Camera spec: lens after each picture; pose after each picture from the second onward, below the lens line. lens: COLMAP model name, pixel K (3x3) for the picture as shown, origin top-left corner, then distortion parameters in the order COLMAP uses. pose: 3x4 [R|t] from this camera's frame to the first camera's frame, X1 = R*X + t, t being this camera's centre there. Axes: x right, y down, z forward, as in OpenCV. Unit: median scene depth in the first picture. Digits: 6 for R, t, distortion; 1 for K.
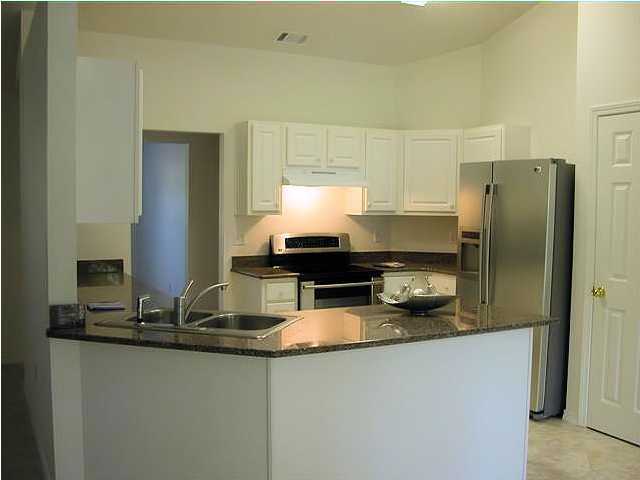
lens RADIAL K [[662.4, 0, 320.0], [0, 662.4, 240.0], [0, 0, 1]] dist [-0.153762, 0.030186]
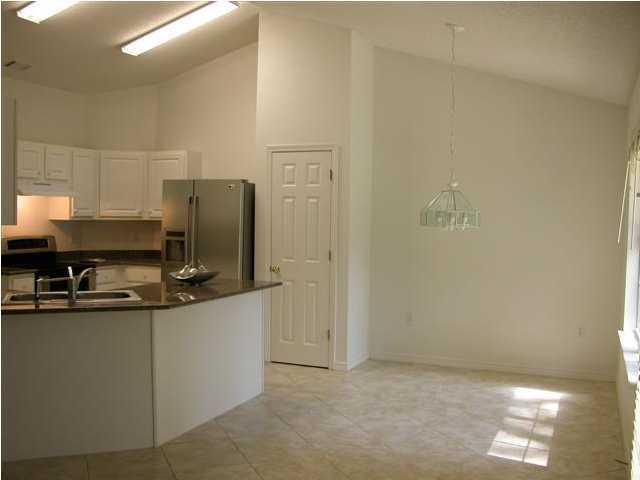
lens RADIAL K [[662.4, 0, 320.0], [0, 662.4, 240.0], [0, 0, 1]] dist [-0.153762, 0.030186]
pose [[0.772838, -0.023523, 0.634167, -0.355652], [0.028978, 0.999579, 0.001763, 0.010108], [-0.633942, 0.017015, 0.773194, -0.202237]]
